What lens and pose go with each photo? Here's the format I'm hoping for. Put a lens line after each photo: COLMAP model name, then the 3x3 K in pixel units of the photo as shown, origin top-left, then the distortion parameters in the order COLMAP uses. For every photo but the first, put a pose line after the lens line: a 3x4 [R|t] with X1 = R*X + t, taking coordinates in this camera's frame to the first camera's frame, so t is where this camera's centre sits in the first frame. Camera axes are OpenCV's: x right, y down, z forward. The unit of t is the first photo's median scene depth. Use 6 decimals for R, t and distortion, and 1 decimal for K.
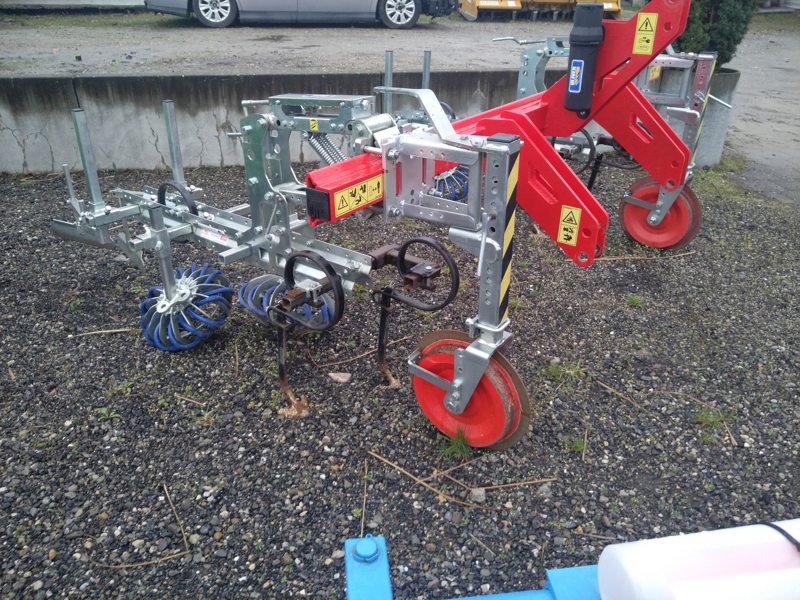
lens RADIAL K [[628.9, 0, 398.0], [0, 628.9, 297.5], [0, 0, 1]] dist [-0.005496, -0.009025]
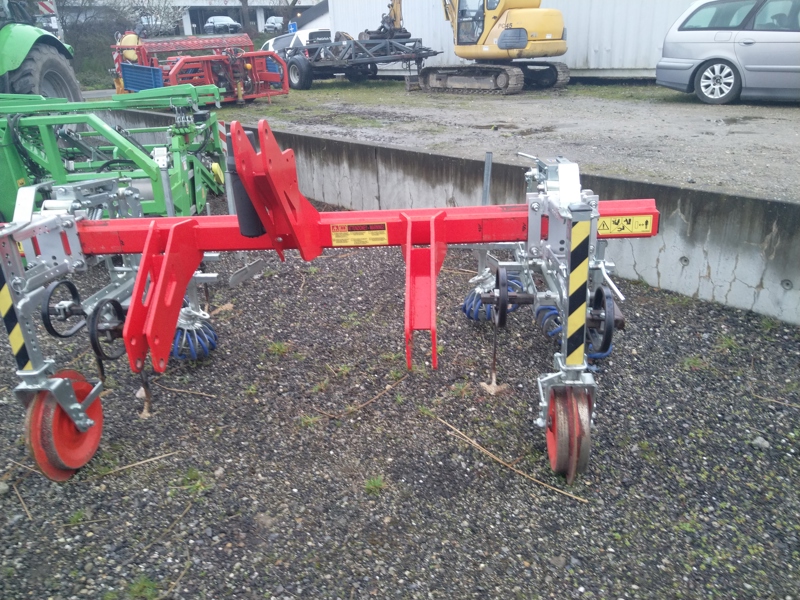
lens RADIAL K [[628.9, 0, 398.7], [0, 628.9, 301.5], [0, 0, 1]] dist [-0.005496, -0.009025]
pose [[0.504418, 0.292217, -0.812510, 0.611520], [-0.350778, 0.929195, 0.116414, -0.197526], [0.788998, 0.226289, 0.571206, 0.320904]]
